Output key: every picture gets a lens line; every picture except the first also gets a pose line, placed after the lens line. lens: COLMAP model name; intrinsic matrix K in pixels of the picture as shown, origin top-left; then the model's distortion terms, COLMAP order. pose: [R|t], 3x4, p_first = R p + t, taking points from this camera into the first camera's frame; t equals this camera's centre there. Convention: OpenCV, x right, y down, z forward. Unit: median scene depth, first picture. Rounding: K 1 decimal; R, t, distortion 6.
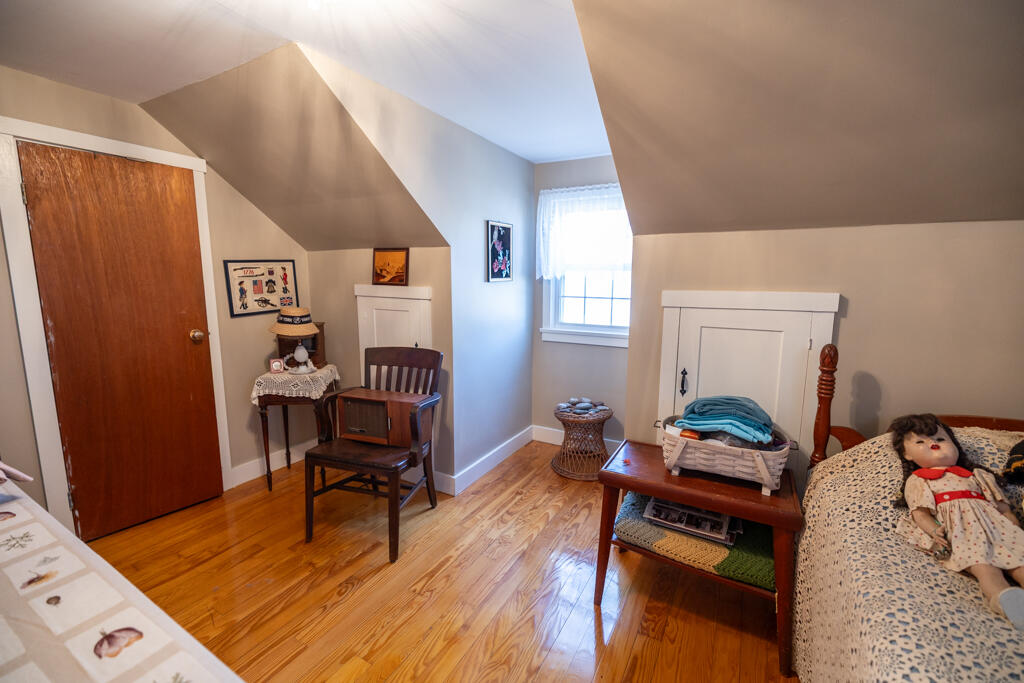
lens RADIAL K [[434.1, 0, 514.3], [0, 434.1, 339.1], [0, 0, 1]] dist [0.002949, -0.000783]
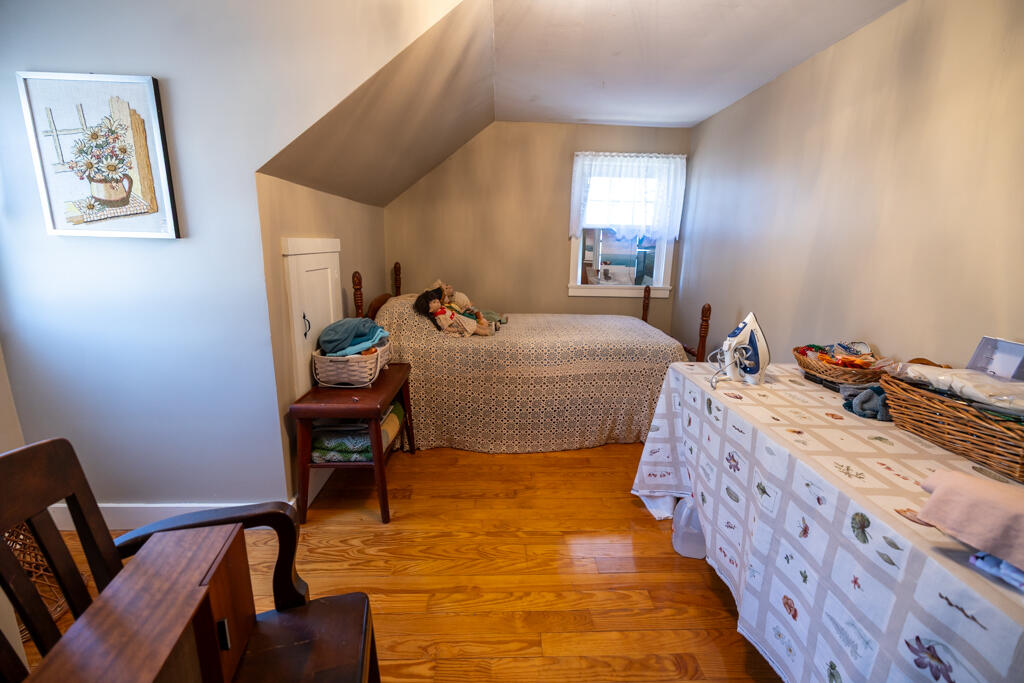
lens RADIAL K [[434.1, 0, 514.1], [0, 434.1, 338.7], [0, 0, 1]] dist [0.002949, -0.000783]
pose [[-0.530224, -0.208664, 0.821779, -0.927792], [0.100759, 0.946866, 0.305437, -0.170958], [-0.841849, 0.244752, -0.481027, 1.313699]]
